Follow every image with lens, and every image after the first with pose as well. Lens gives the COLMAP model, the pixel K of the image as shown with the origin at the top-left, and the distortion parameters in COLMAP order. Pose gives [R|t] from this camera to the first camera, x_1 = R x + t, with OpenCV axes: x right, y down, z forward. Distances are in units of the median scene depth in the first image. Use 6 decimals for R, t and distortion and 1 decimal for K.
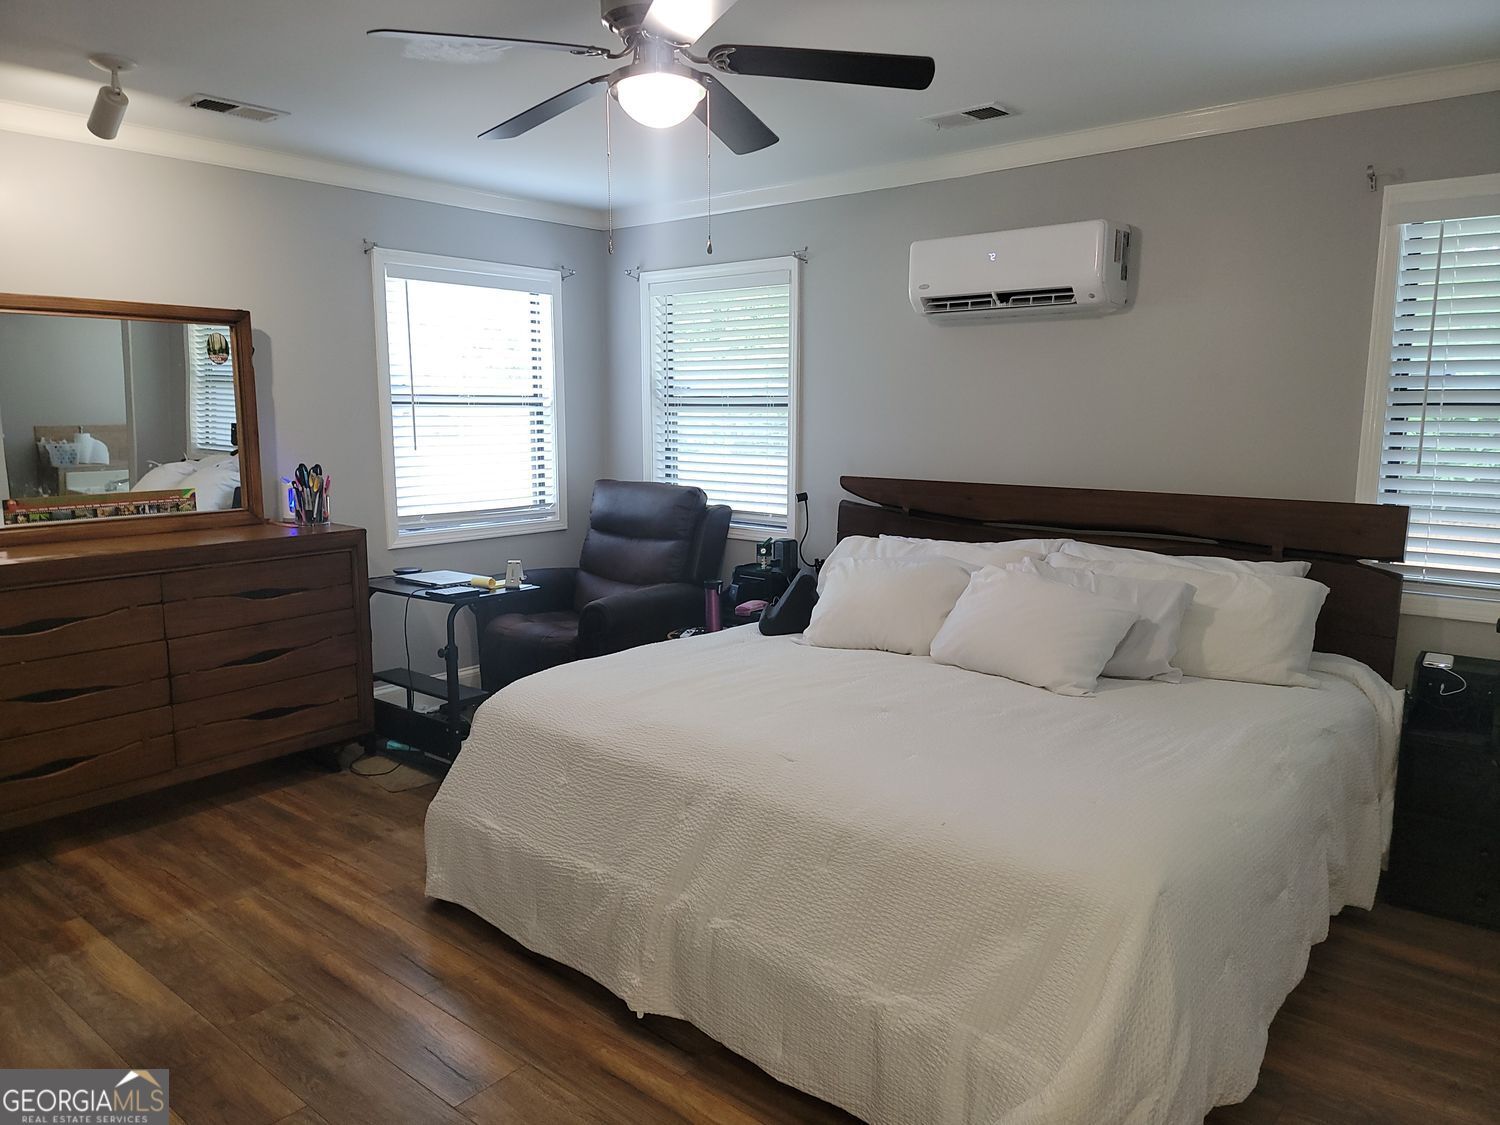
lens RADIAL K [[1081.3, 0, 717.5], [0, 1081.3, 566.0], [0, 0, 1]] dist [0.055029, -0.001178]
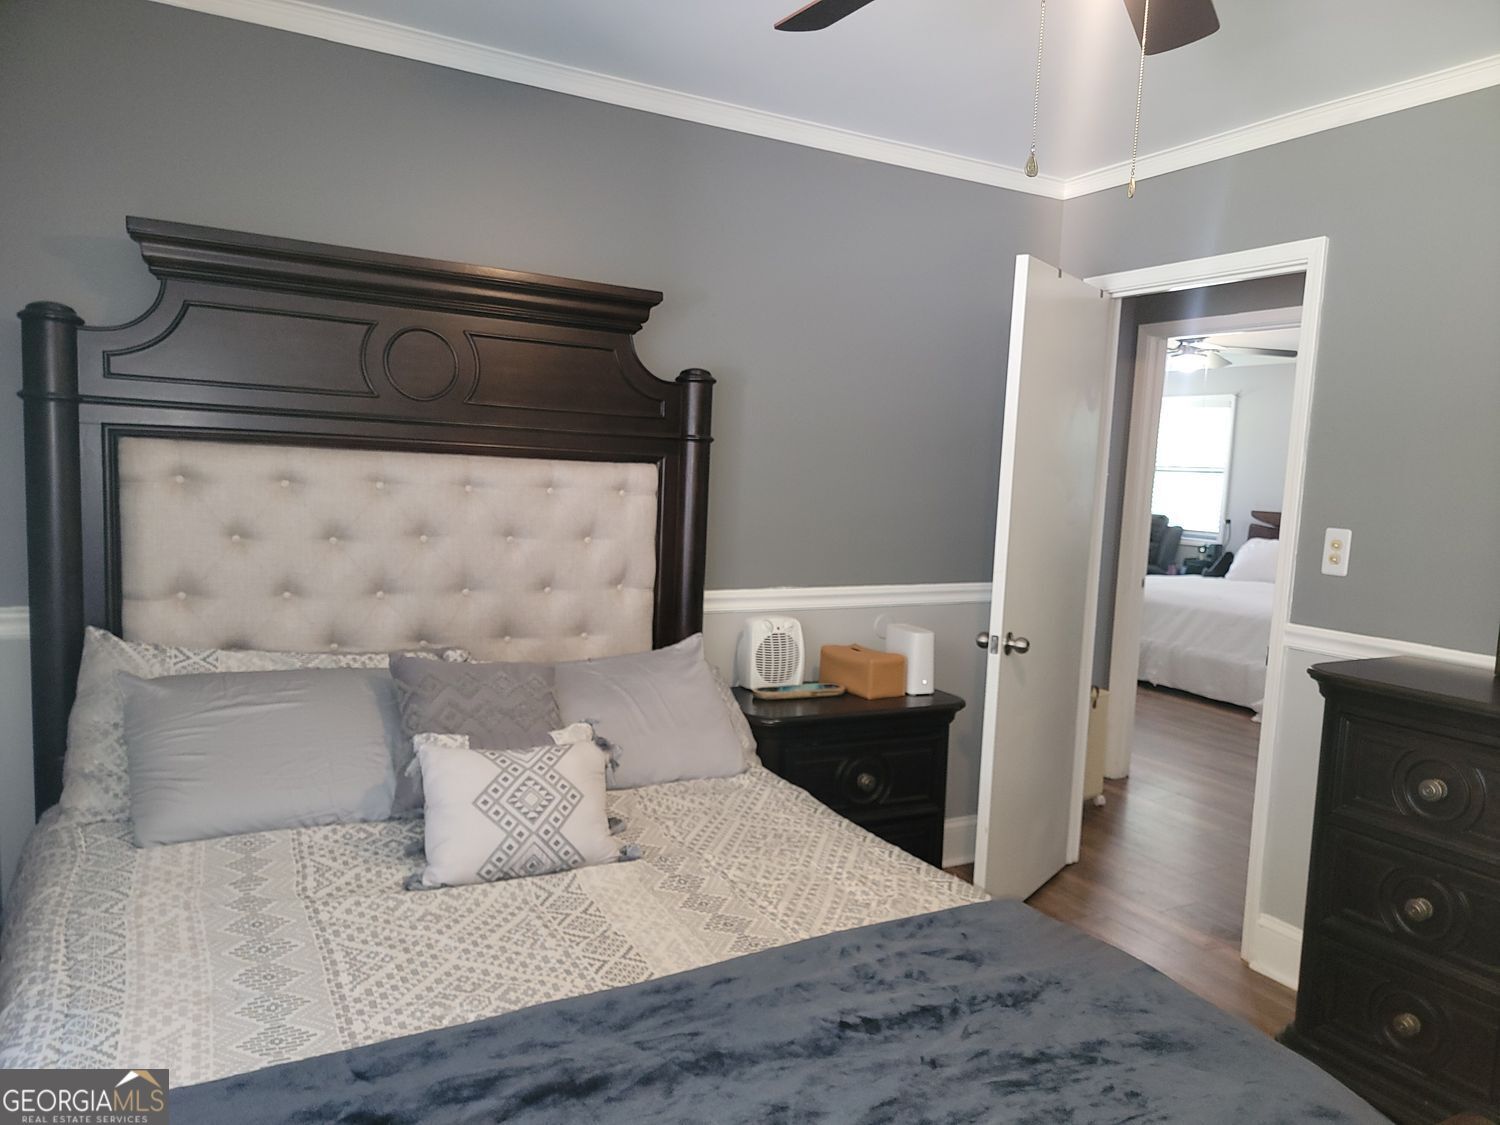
lens RADIAL K [[1081.3, 0, 717.5], [0, 1081.3, 566.0], [0, 0, 1]] dist [0.055029, -0.001178]
pose [[0.937667, 0.075389, -0.339261, -0.103937], [-0.094229, 0.994771, -0.039380, 0.173572], [0.334518, 0.068894, 0.939868, -1.090975]]
